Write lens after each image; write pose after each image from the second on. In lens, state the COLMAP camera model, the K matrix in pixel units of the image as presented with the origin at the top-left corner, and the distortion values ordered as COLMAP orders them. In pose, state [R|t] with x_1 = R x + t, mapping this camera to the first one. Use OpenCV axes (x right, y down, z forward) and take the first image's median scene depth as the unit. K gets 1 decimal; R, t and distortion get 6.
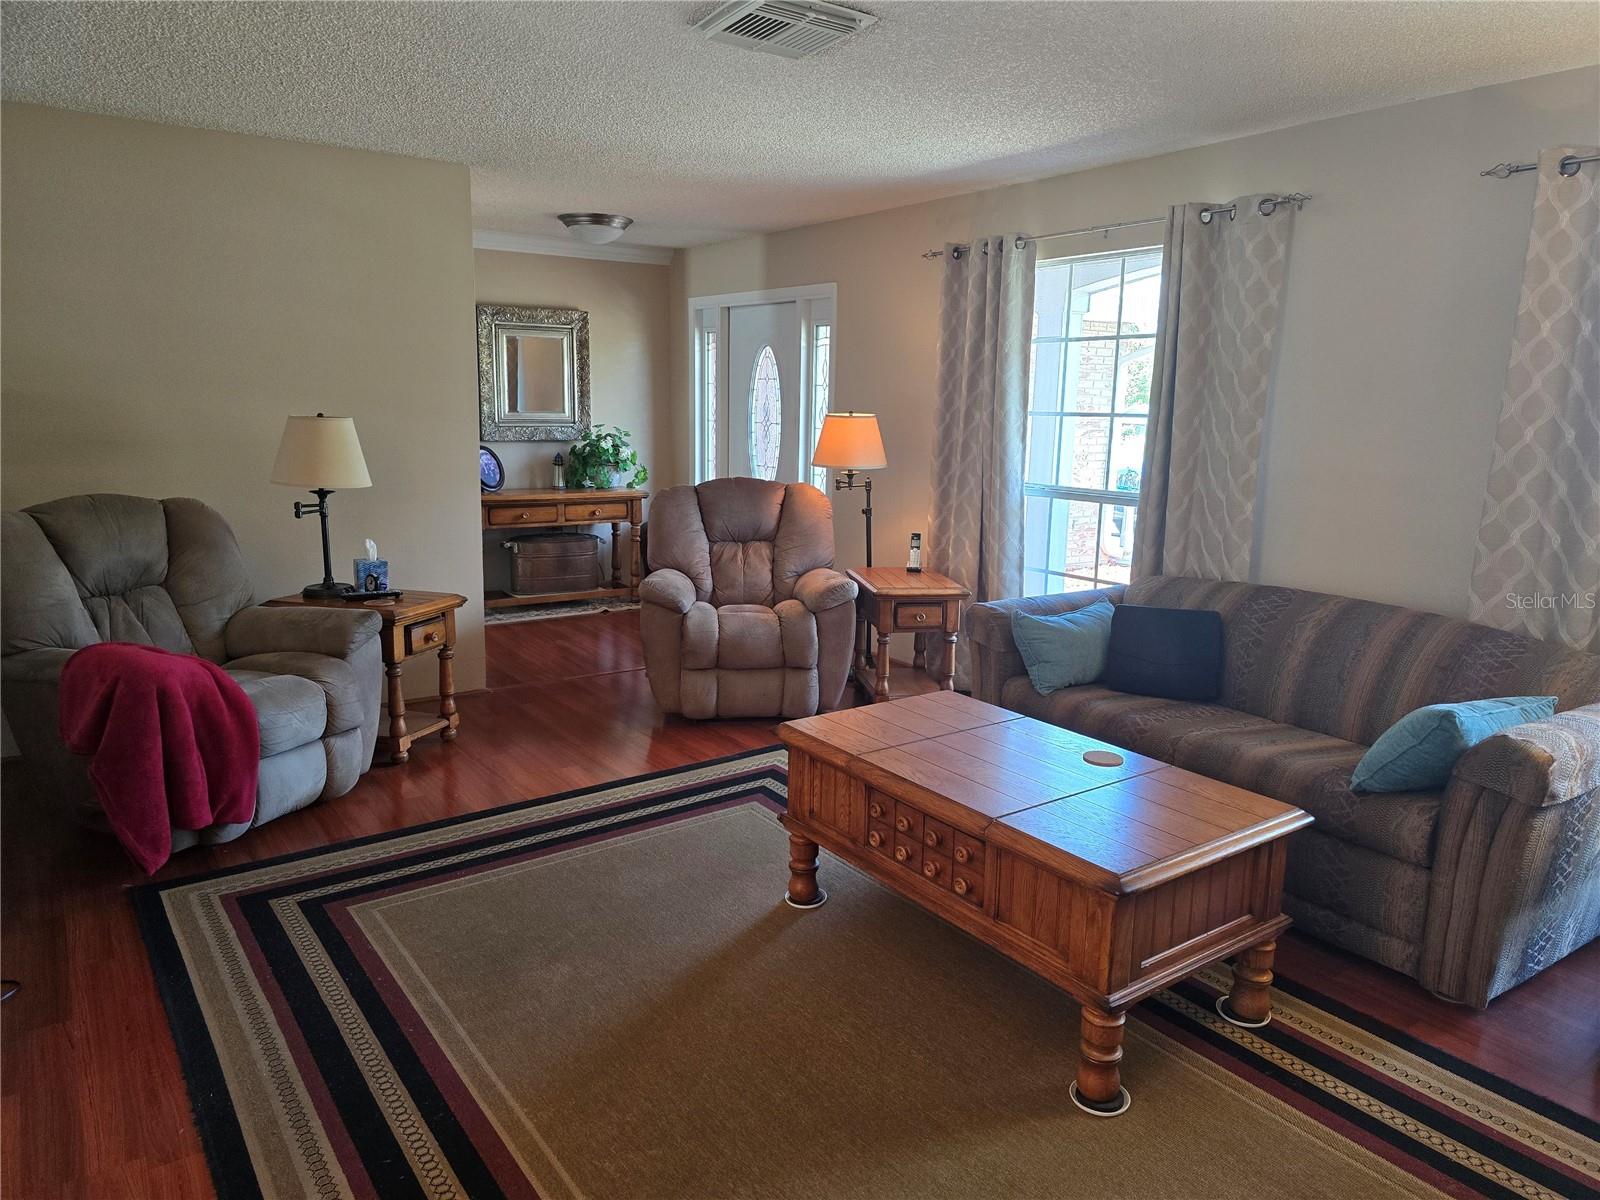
lens RADIAL K [[1082.6, 0, 814.6], [0, 1082.6, 601.0], [0, 0, 1]] dist [0.066540, -0.059409]
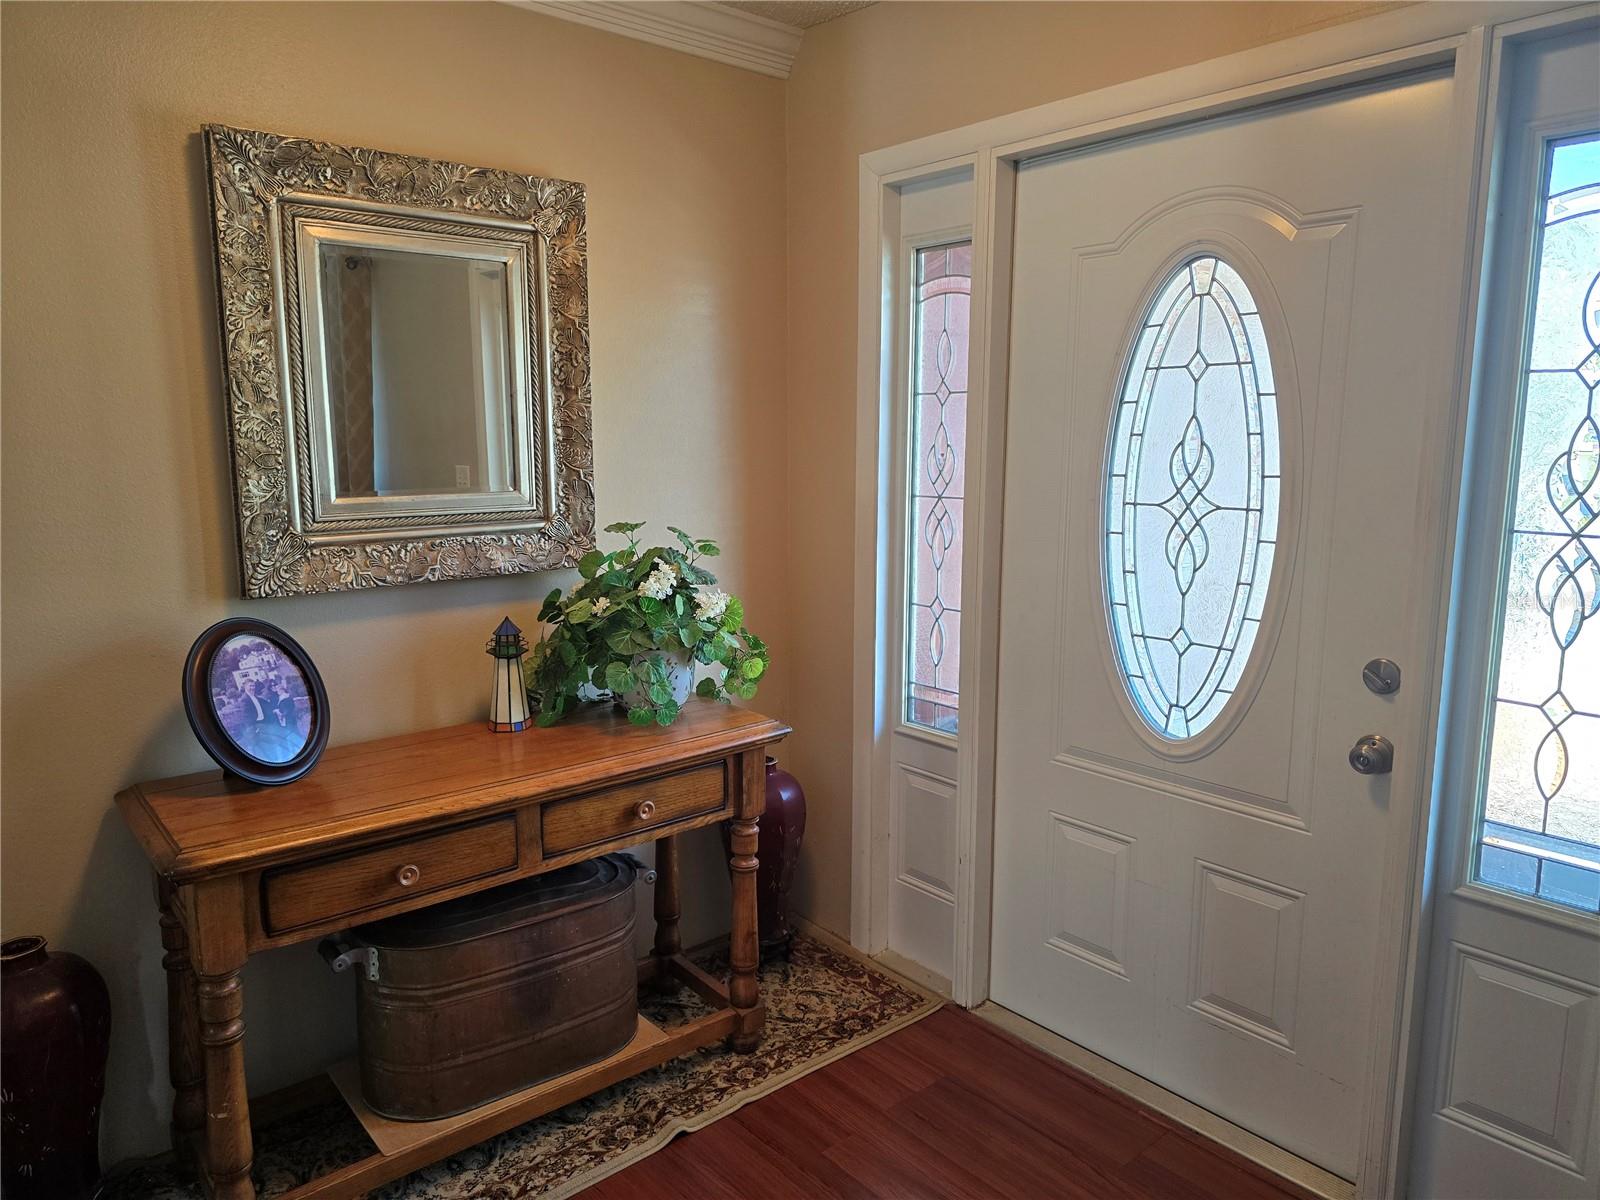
lens RADIAL K [[1082.6, 0, 788.3], [0, 1082.6, 591.5], [0, 0, 1]] dist [0.066540, -0.059409]
pose [[0.995401, -0.037411, 0.088186, -0.180513], [0.040613, 0.998569, -0.034800, -0.128886], [-0.086758, 0.038222, 0.995496, 0.673492]]
